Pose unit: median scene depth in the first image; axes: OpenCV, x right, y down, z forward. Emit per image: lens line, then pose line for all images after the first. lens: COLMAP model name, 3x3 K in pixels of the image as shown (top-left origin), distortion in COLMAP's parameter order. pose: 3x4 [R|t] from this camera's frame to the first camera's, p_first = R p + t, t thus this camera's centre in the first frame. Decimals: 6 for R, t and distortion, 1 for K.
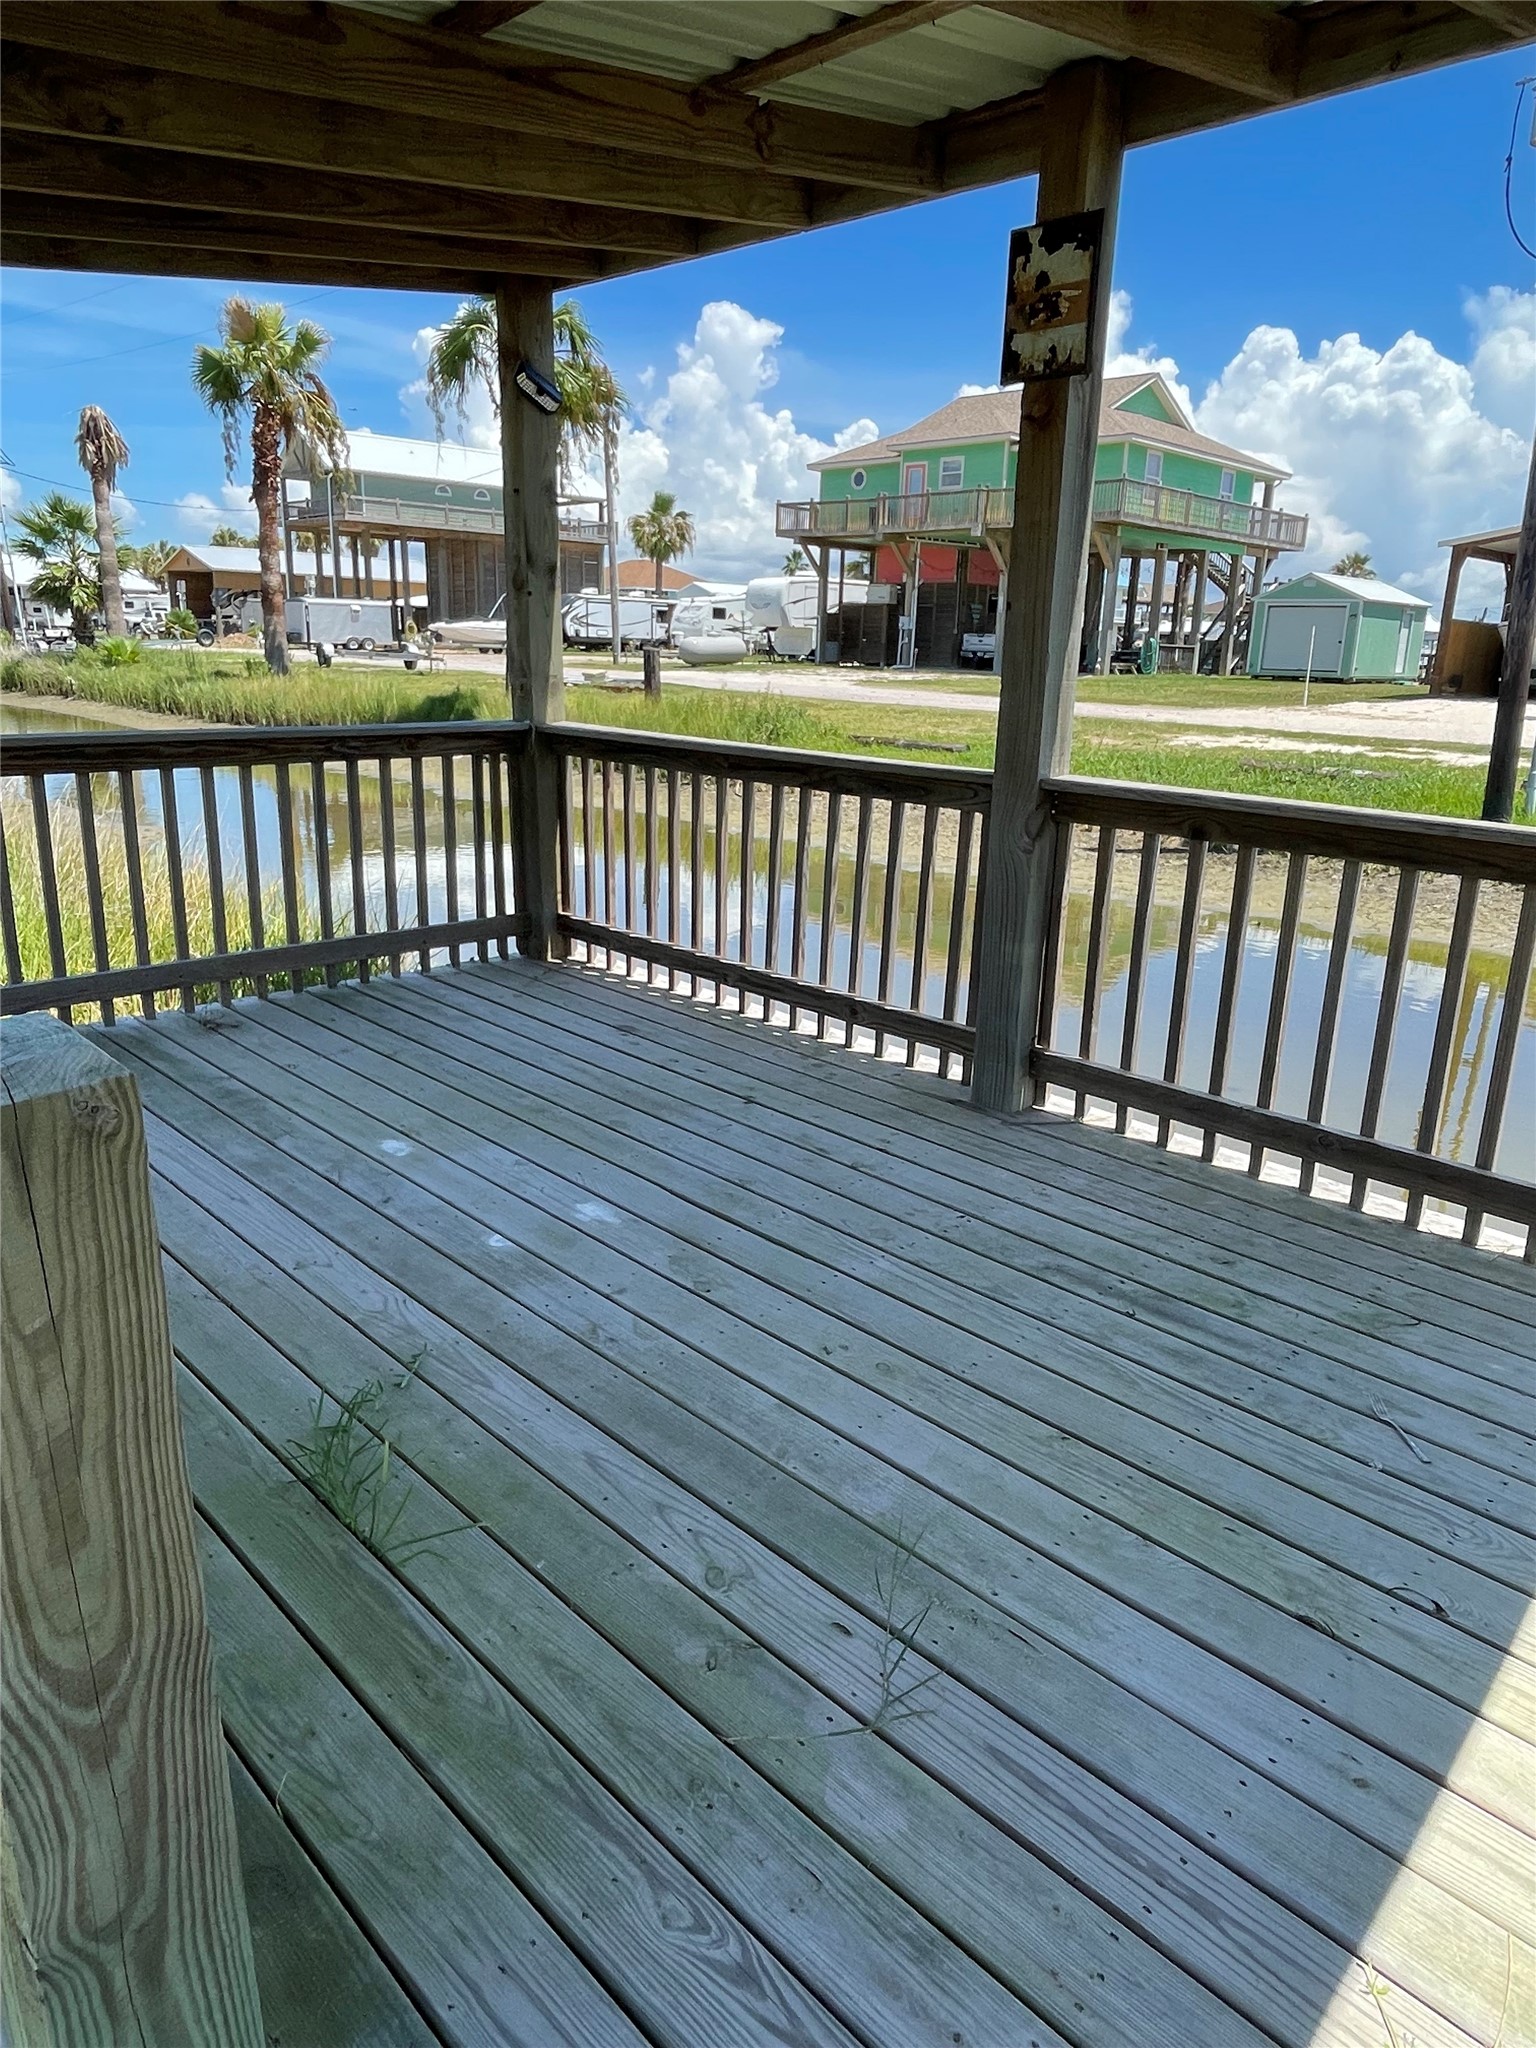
lens RADIAL K [[1316.9, 0, 768.0], [0, 1316.9, 1024.0], [0, 0, 1]] dist [0.035922, -0.042853]
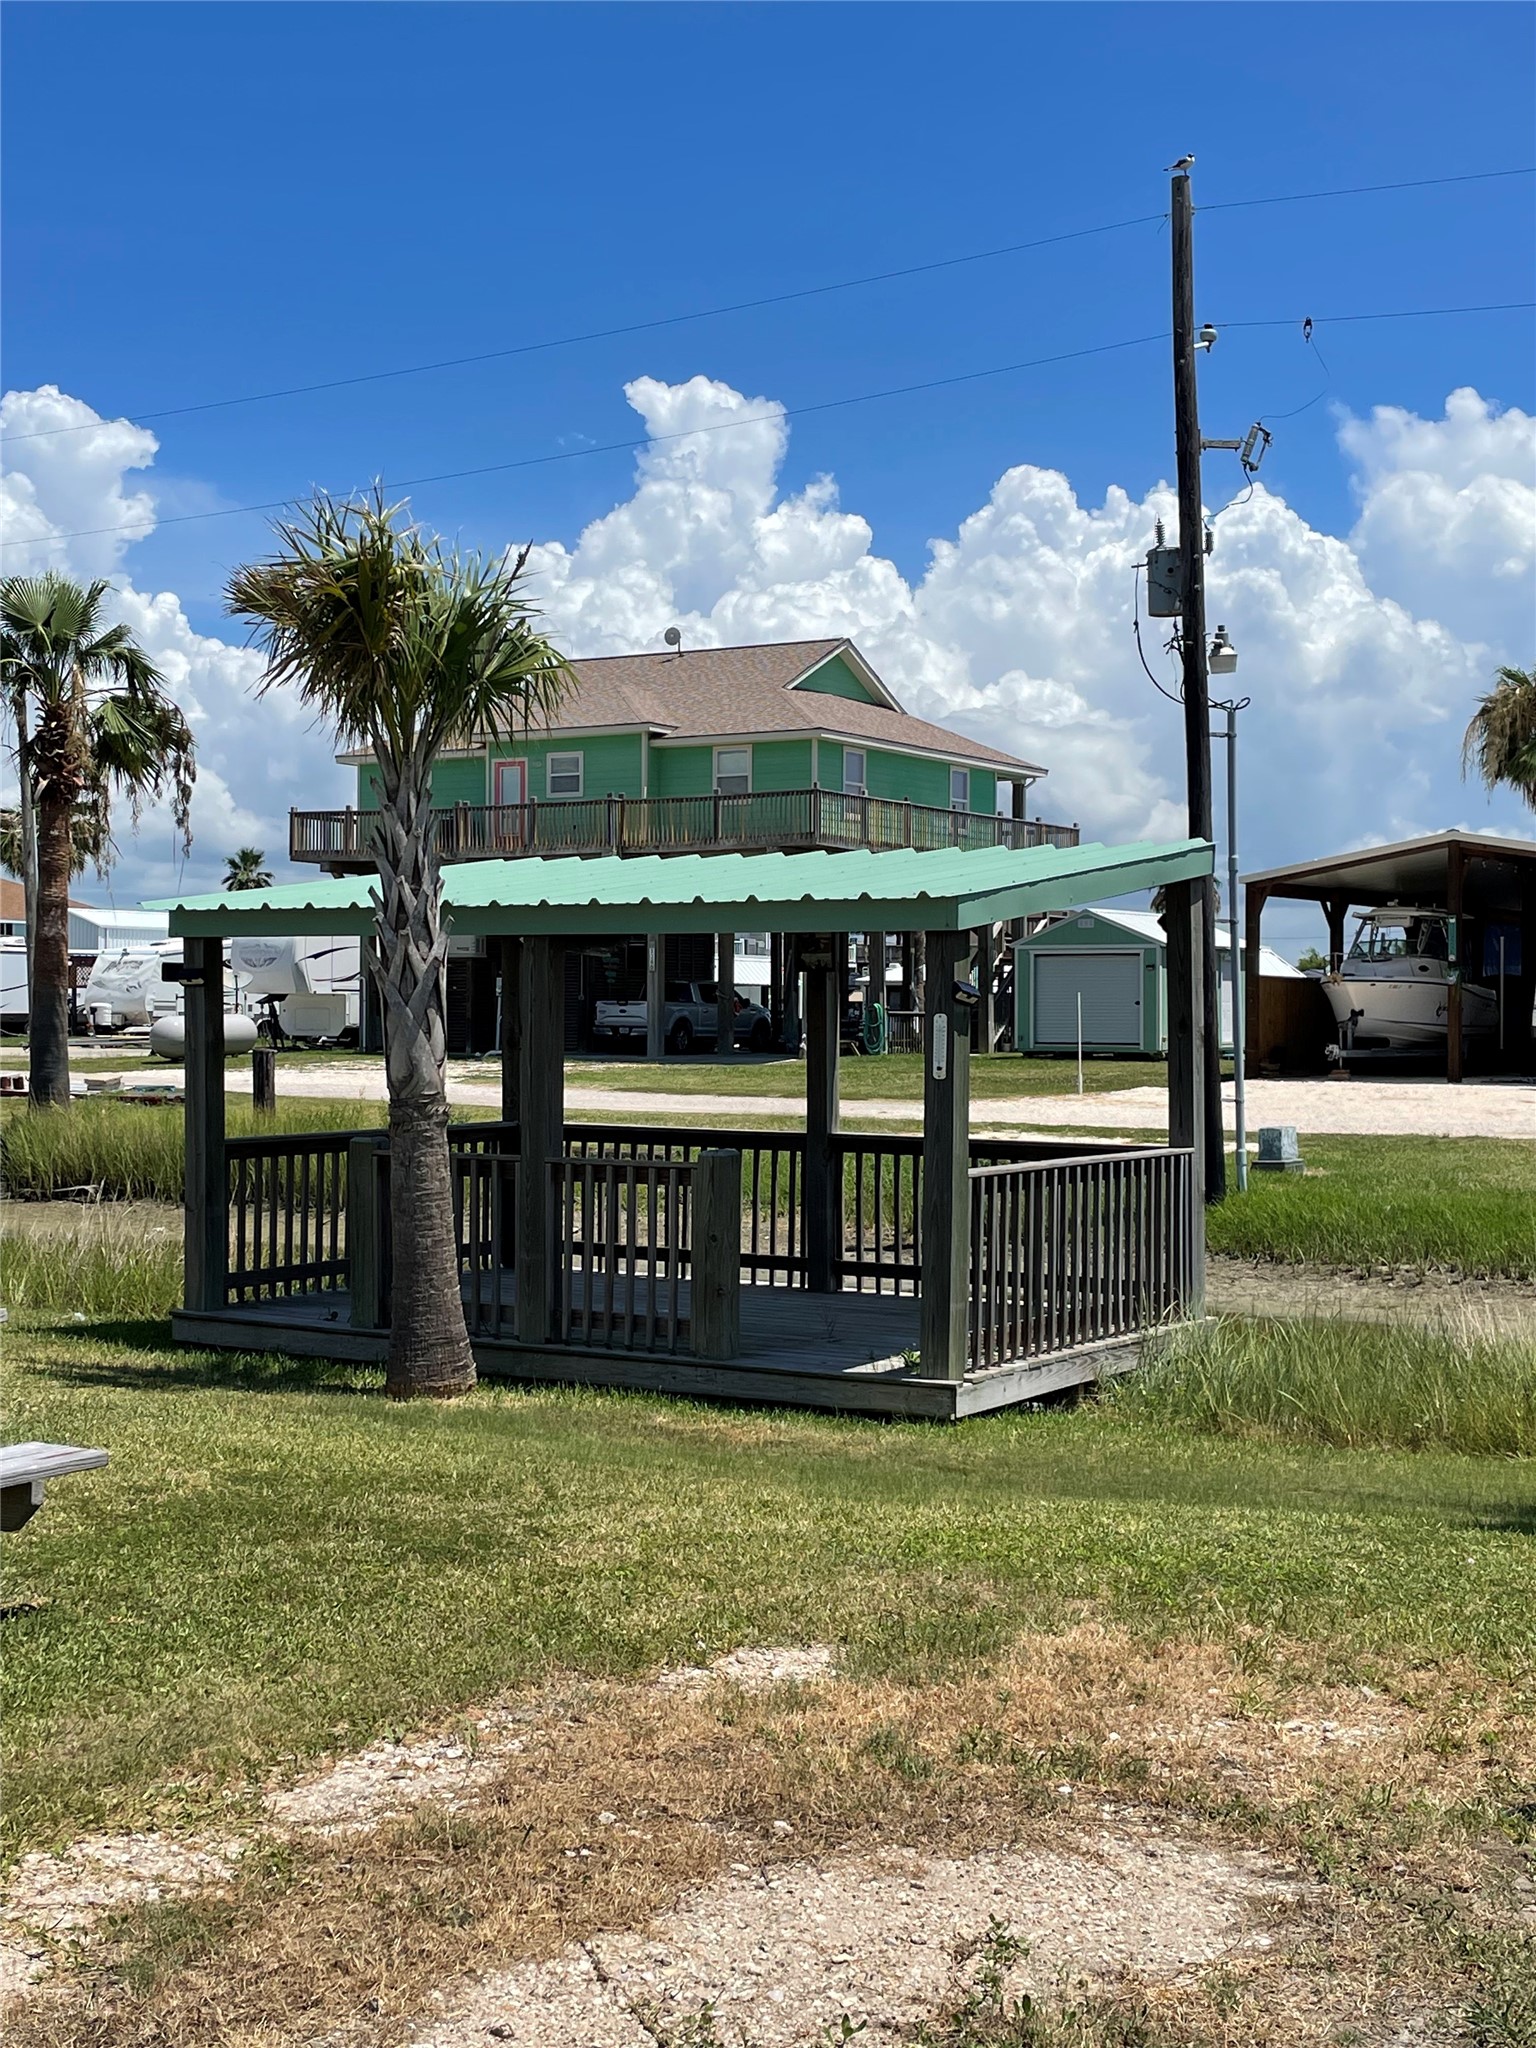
lens RADIAL K [[2565.2, 0, 768.0], [0, 2565.2, 1024.0], [0, 0, 1]] dist [-0.000309, -0.001930]
pose [[0.973726, -0.025231, 0.226320, -0.054965], [0.084922, 0.962385, -0.258077, 0.047193], [-0.211296, 0.270516, 0.939242, -0.195994]]
